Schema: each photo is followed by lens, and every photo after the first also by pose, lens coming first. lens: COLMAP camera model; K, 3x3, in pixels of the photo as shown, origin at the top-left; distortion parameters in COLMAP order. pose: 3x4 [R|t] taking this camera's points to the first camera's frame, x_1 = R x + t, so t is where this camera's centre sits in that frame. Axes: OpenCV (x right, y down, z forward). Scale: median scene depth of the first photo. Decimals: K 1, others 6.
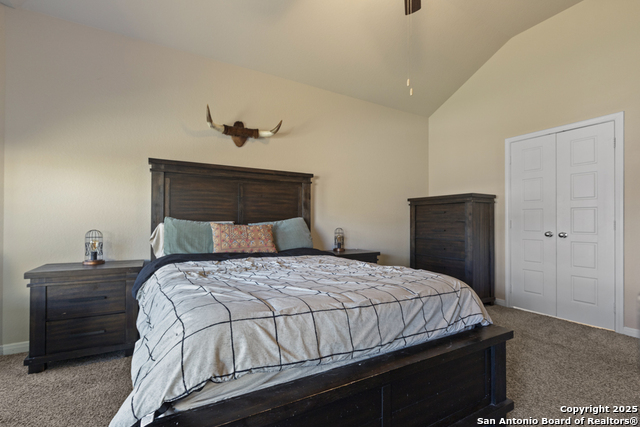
lens RADIAL K [[286.2, 0, 317.9], [0, 286.2, 220.3], [0, 0, 1]] dist [-0.001574, -0.000800]
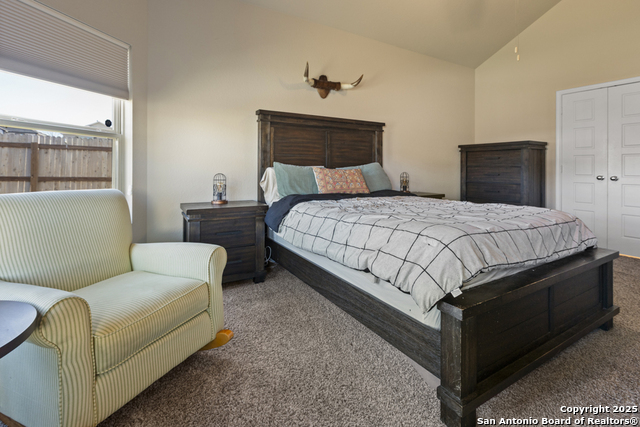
lens RADIAL K [[286.2, 0, 336.0], [0, 286.2, 168.1], [0, 0, 1]] dist [-0.001574, -0.000800]
pose [[0.999901, 0.000621, 0.014054, -0.249271], [-0.000740, 0.999964, 0.008445, 0.002294], [-0.014048, -0.008454, 0.999866, -0.105184]]
